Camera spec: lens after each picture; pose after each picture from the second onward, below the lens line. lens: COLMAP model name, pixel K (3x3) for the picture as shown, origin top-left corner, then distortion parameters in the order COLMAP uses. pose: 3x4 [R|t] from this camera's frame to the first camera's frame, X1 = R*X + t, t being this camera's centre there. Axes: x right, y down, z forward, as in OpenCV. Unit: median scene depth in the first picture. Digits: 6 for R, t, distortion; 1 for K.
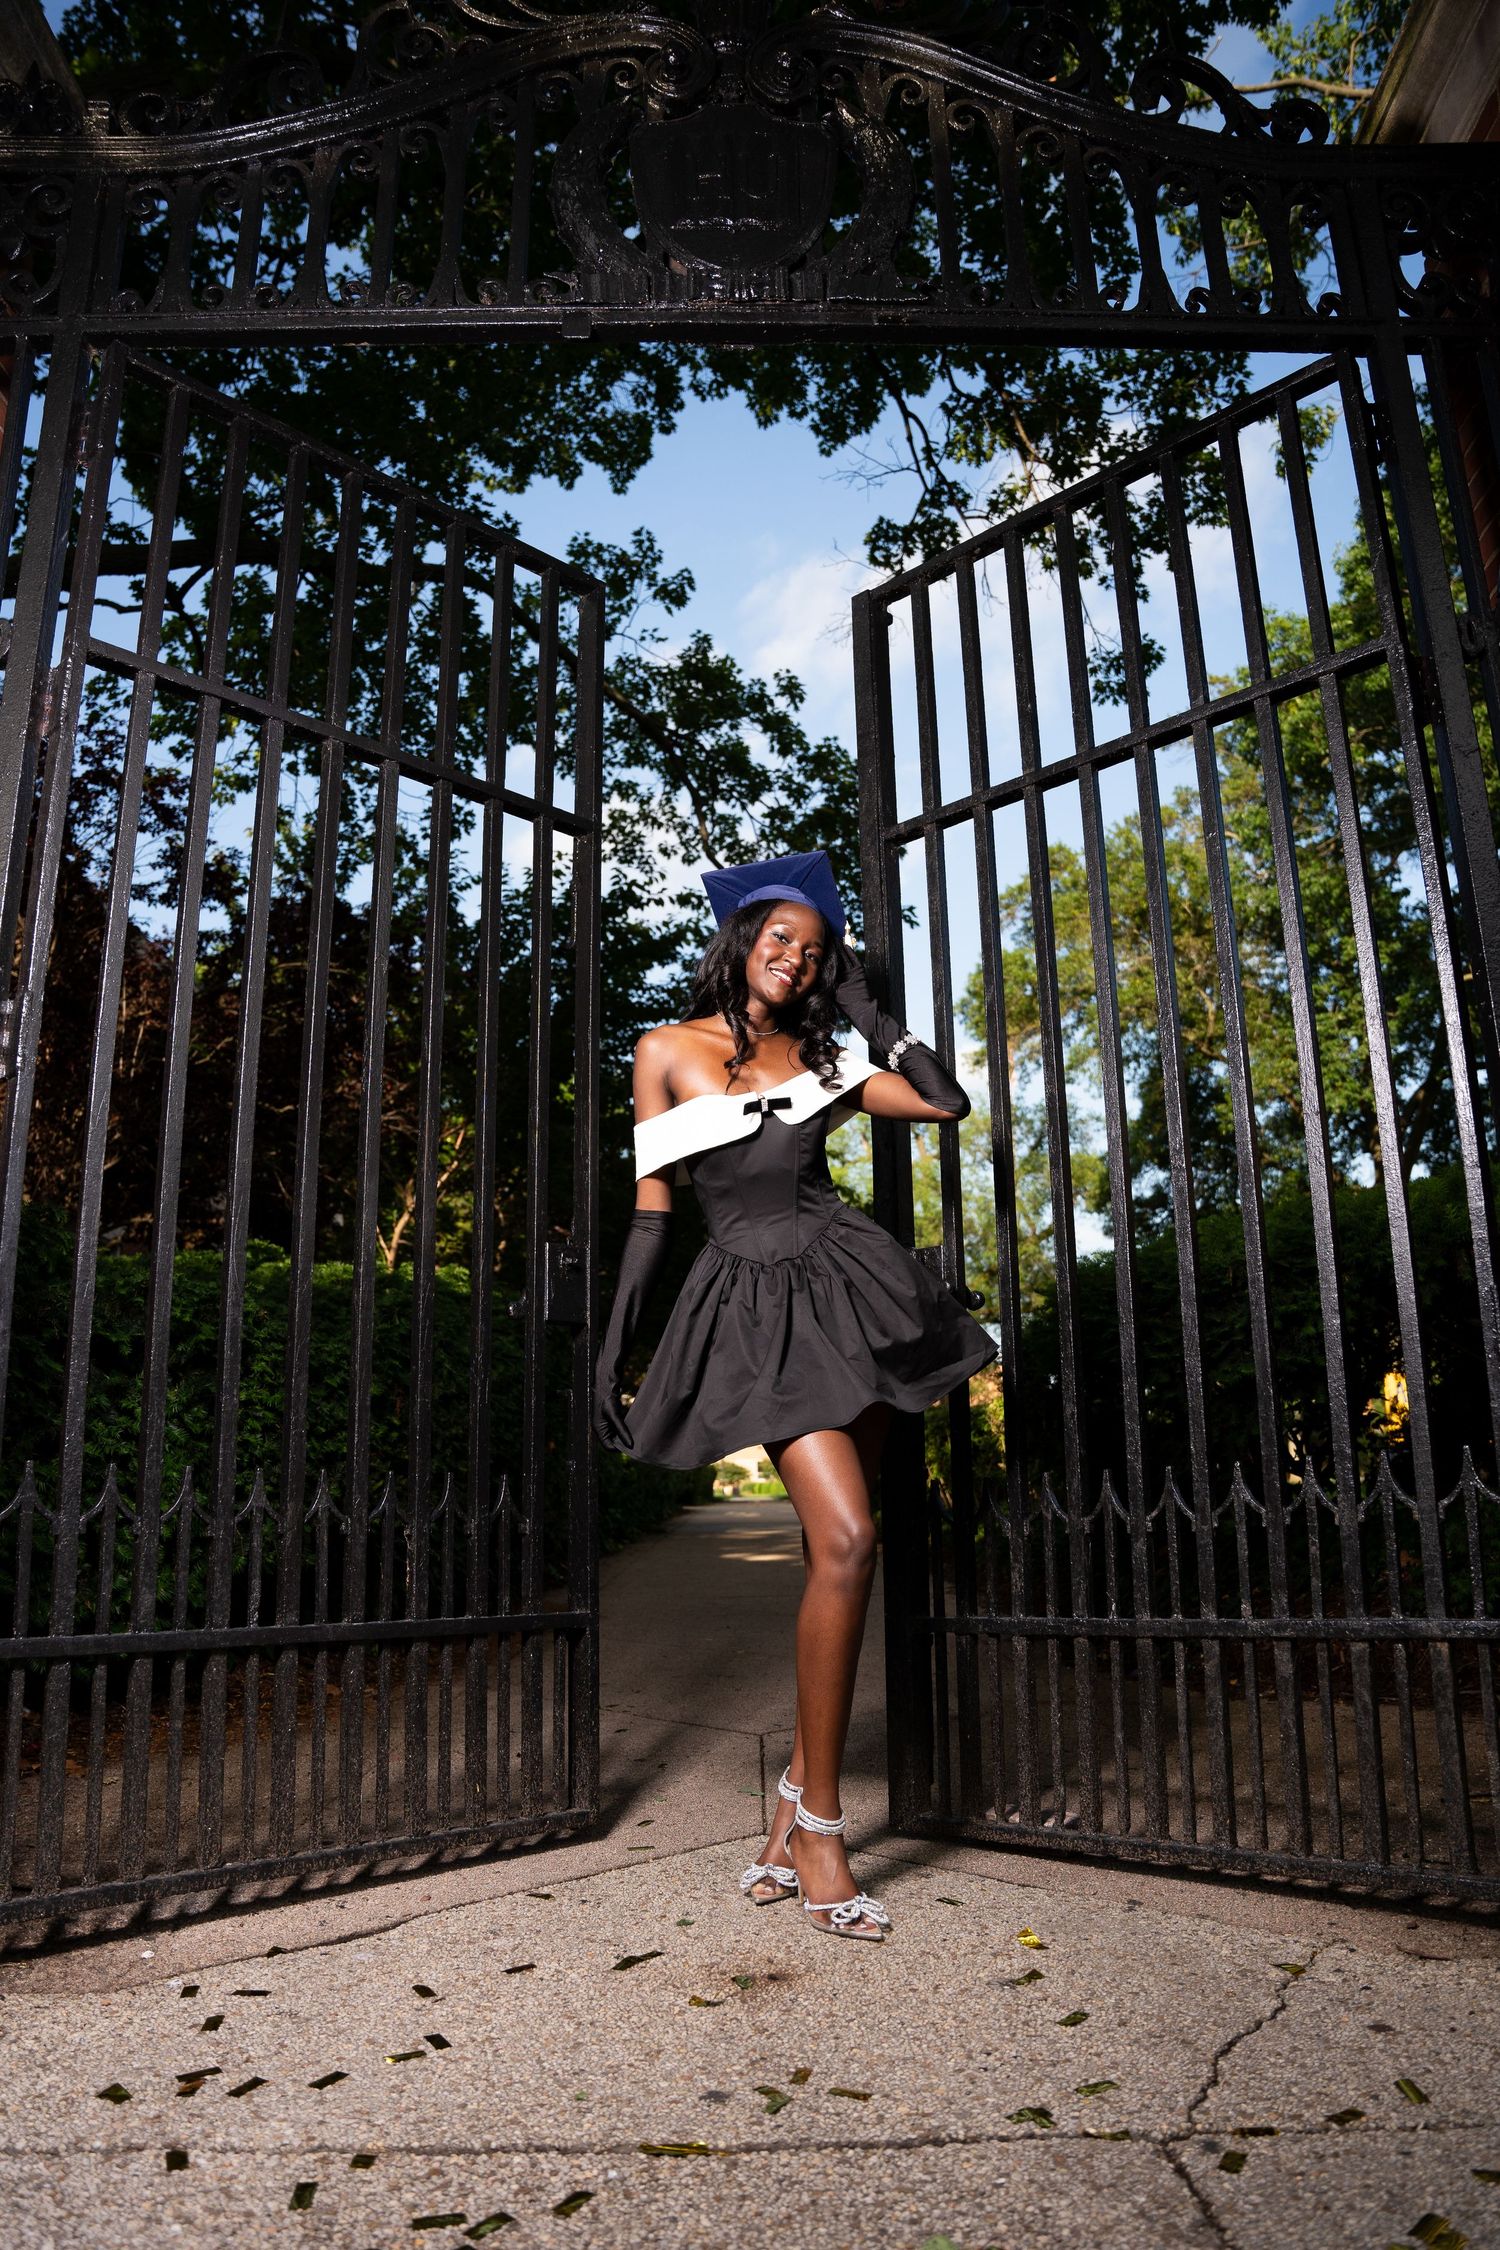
lens RADIAL K [[1604.3, 0, 743.4], [0, 1604.3, 1071.0], [0, 0, 1]] dist [-0.167977, 0.112849]
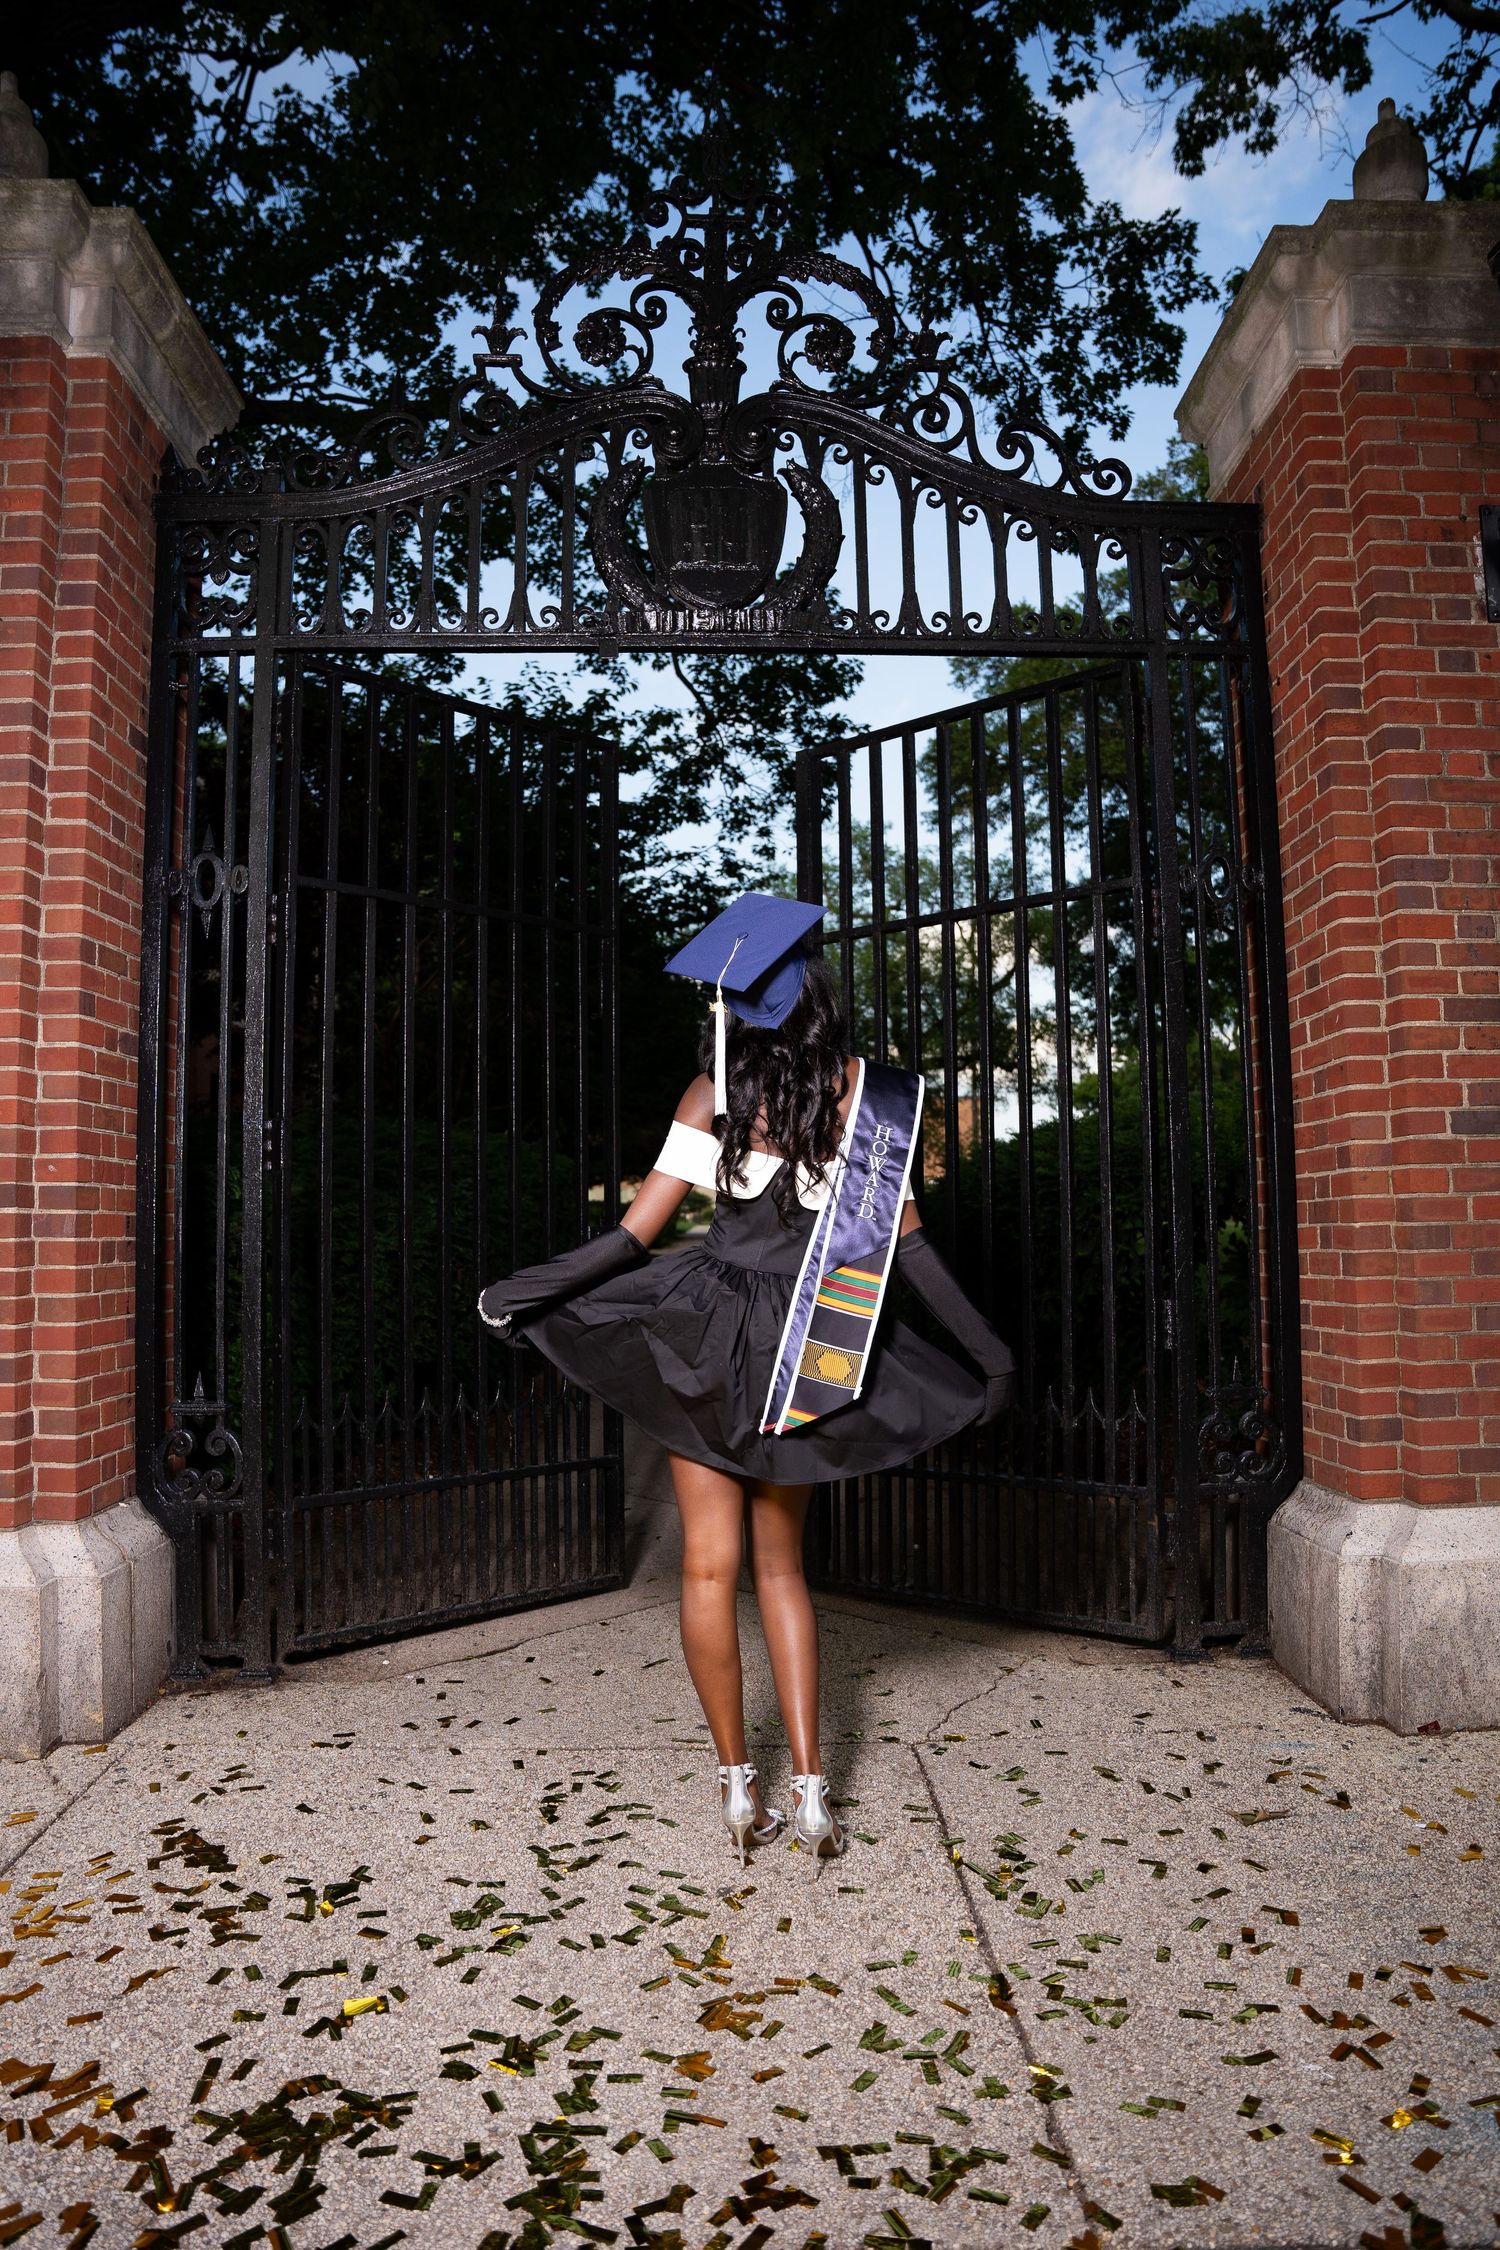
lens RADIAL K [[1604.3, 0, 743.4], [0, 1604.3, 1071.0], [0, 0, 1]] dist [-0.167977, 0.112849]
pose [[0.999677, 0.007659, 0.024245, -0.014160], [-0.011624, 0.985735, 0.167901, -0.353666], [-0.022613, -0.168128, 0.985506, -0.595448]]
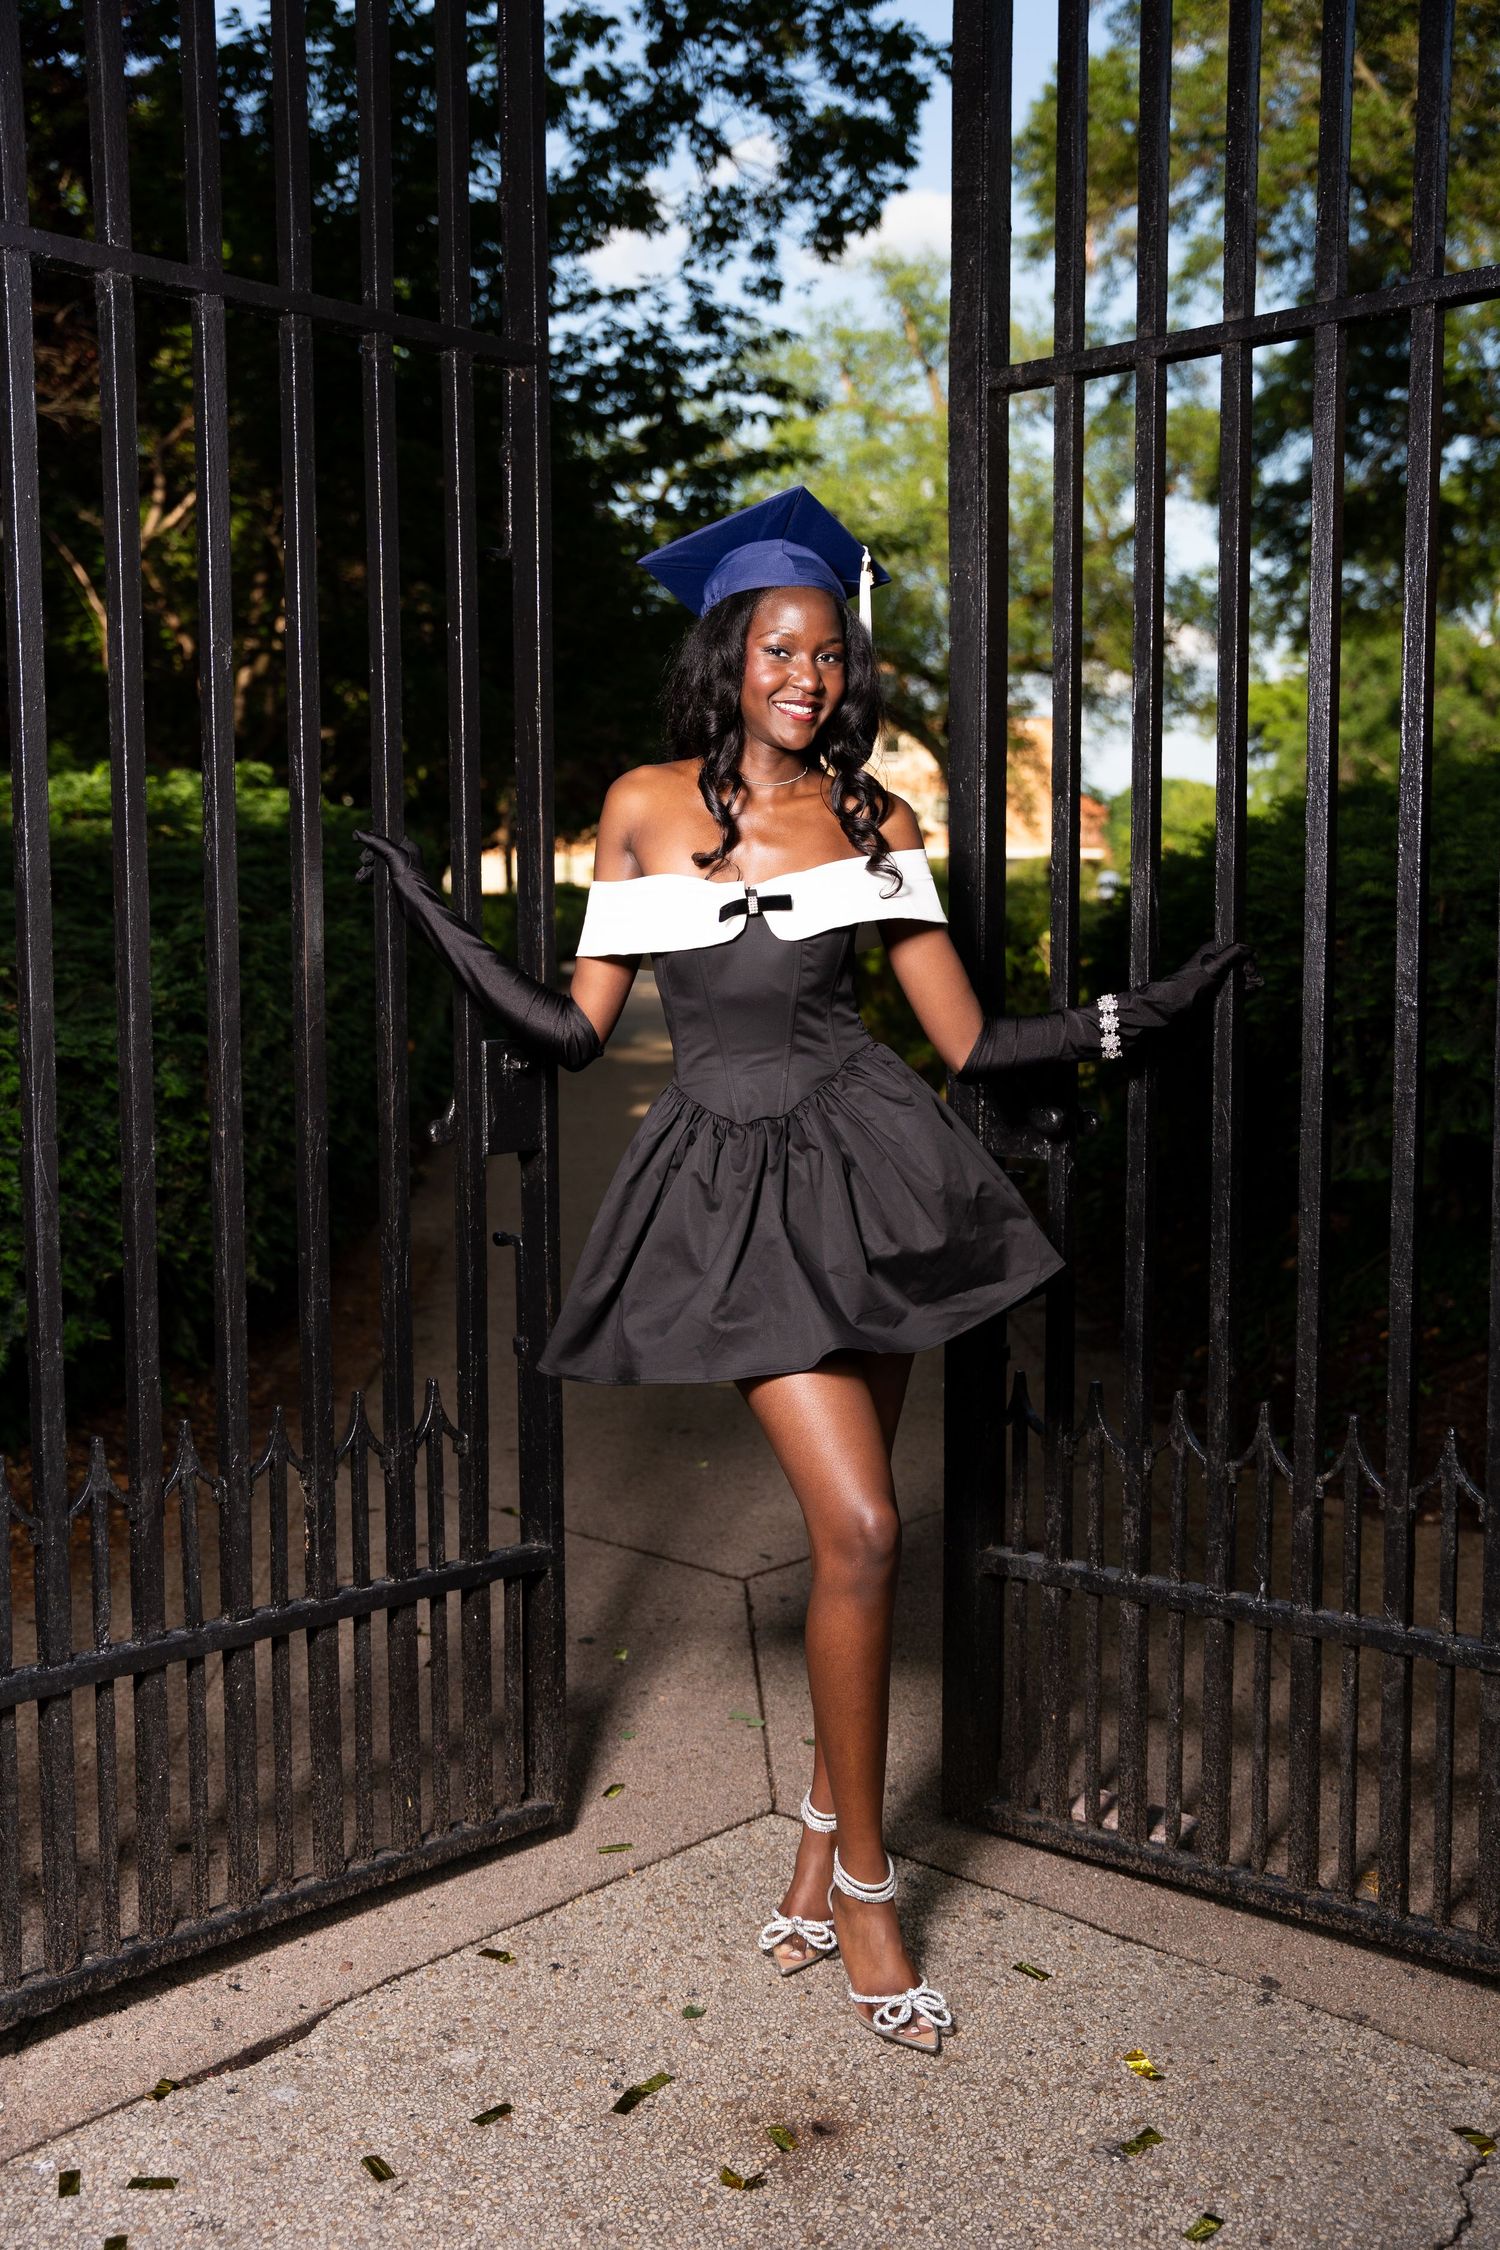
lens RADIAL K [[2462.1, 0, 750.0], [0, 2462.1, 1125.0], [0, 0, 1]] dist [-0.028358, 0.221878]
pose [[0.998984, 0.006842, 0.044538, -0.060082], [-0.021714, 0.939172, 0.342759, -0.259778], [-0.039484, -0.343378, 0.938367, -0.011605]]
